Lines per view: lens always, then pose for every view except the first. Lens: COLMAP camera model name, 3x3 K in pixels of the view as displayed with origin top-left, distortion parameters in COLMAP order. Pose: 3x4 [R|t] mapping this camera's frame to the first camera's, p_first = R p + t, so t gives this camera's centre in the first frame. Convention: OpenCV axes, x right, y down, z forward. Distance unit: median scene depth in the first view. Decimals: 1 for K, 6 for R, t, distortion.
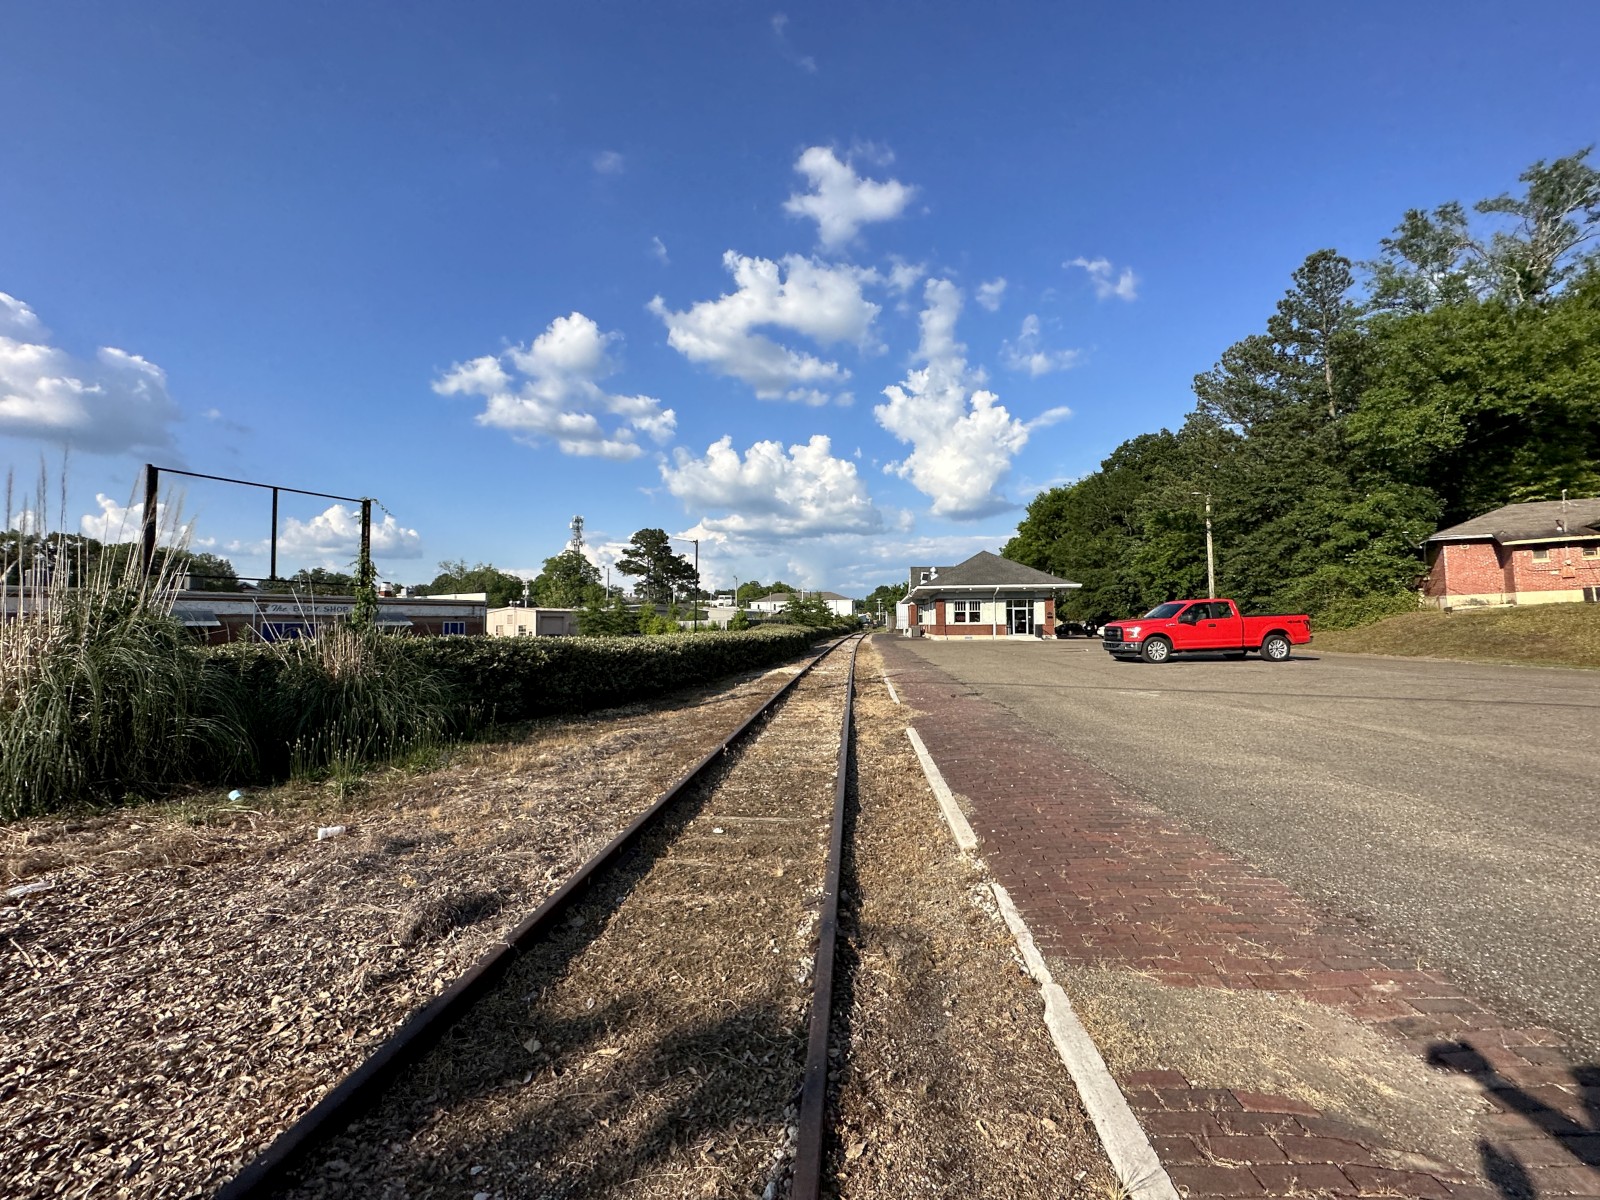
lens RADIAL K [[643.9, 0, 797.9], [0, 643.9, 615.9], [0, 0, 1]] dist [-0.000625, -0.000132]
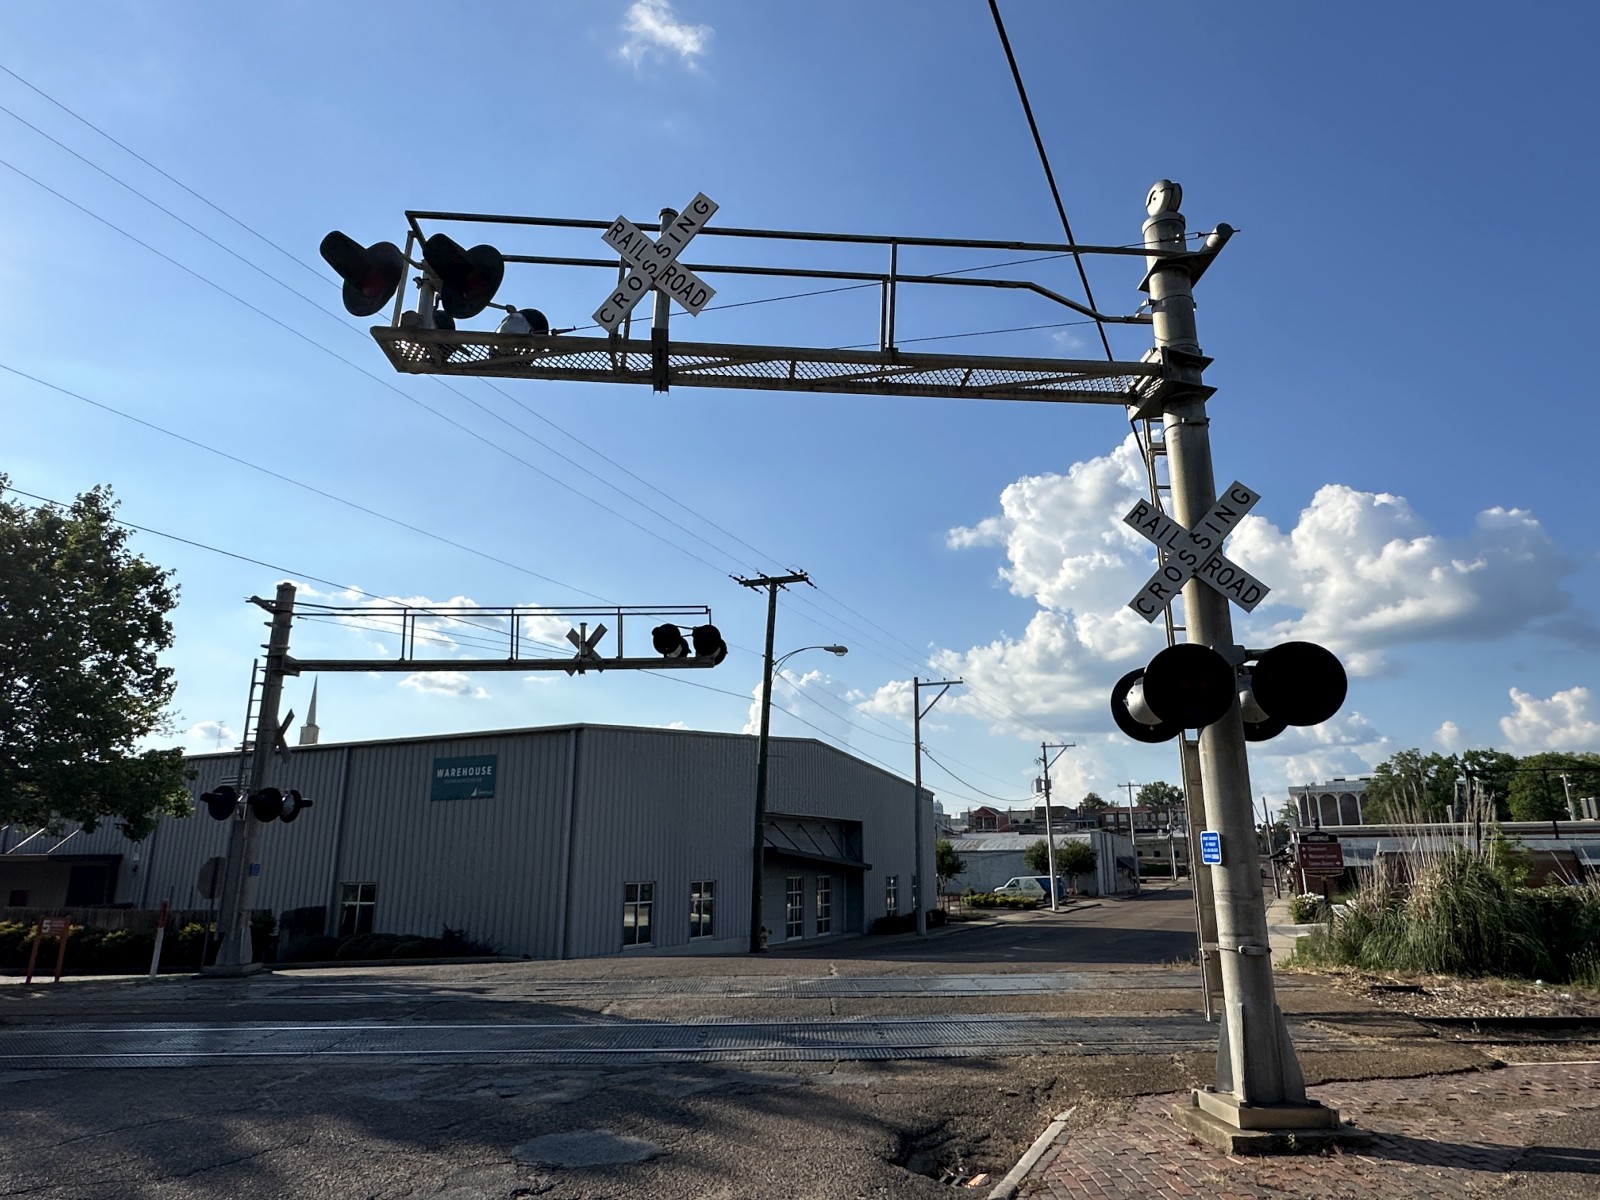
lens RADIAL K [[966.3, 0, 809.9], [0, 966.3, 600.9], [0, 0, 1]] dist [-0.002004, -0.000530]
pose [[0.111012, -0.259039, -0.959466, 1.431840], [0.019568, 0.965816, -0.258489, -0.057868], [0.993626, 0.009921, 0.112286, -1.058687]]
